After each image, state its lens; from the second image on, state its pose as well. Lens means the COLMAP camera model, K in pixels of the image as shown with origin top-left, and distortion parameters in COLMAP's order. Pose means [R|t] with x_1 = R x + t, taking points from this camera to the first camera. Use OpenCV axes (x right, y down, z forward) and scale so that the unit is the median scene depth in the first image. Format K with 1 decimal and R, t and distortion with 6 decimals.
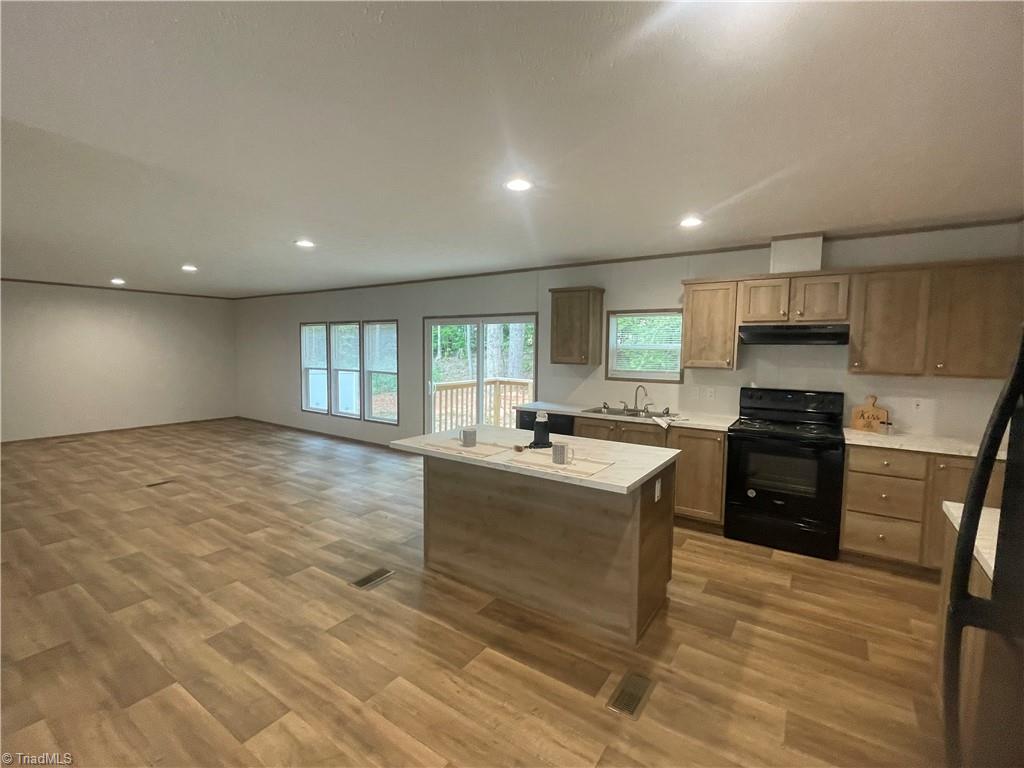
lens RADIAL K [[461.9, 0, 512.0], [0, 461.9, 384.0], [0, 0, 1]] dist [-0.002112, 0.000075]
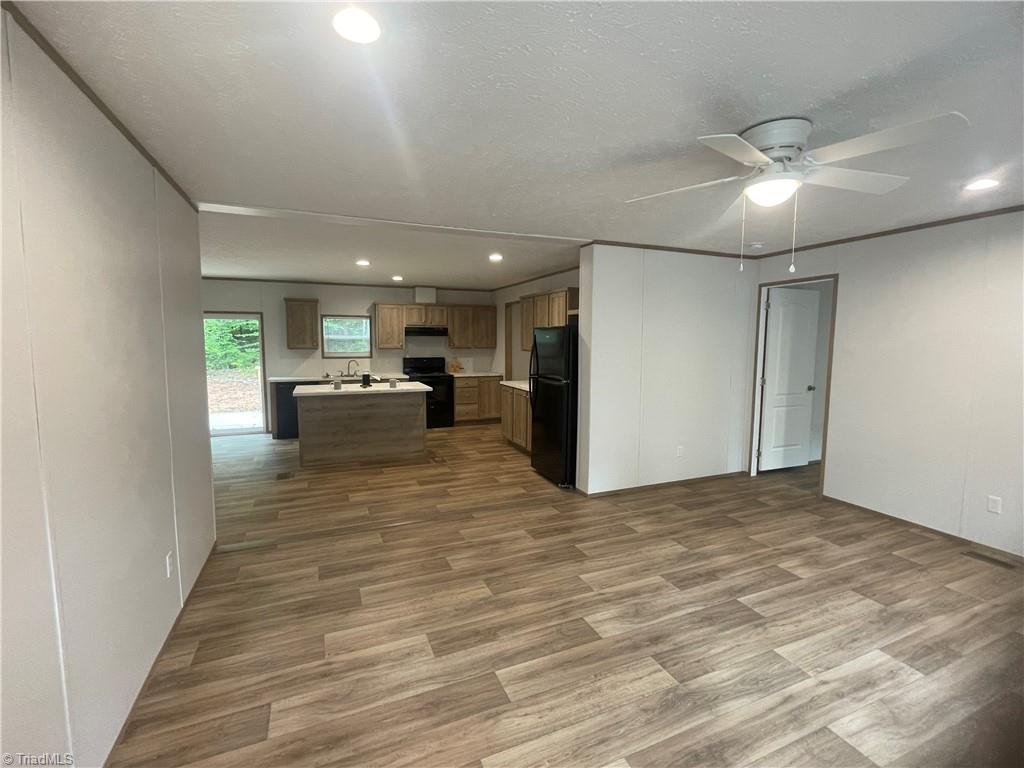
lens RADIAL K [[461.9, 0, 512.0], [0, 461.9, 384.0], [0, 0, 1]] dist [-0.002112, 0.000075]
pose [[0.541203, -0.086542, 0.836427, -0.810774], [0.067773, 0.995943, 0.059194, 0.029268], [-0.838157, 0.024651, 0.544872, -0.411629]]
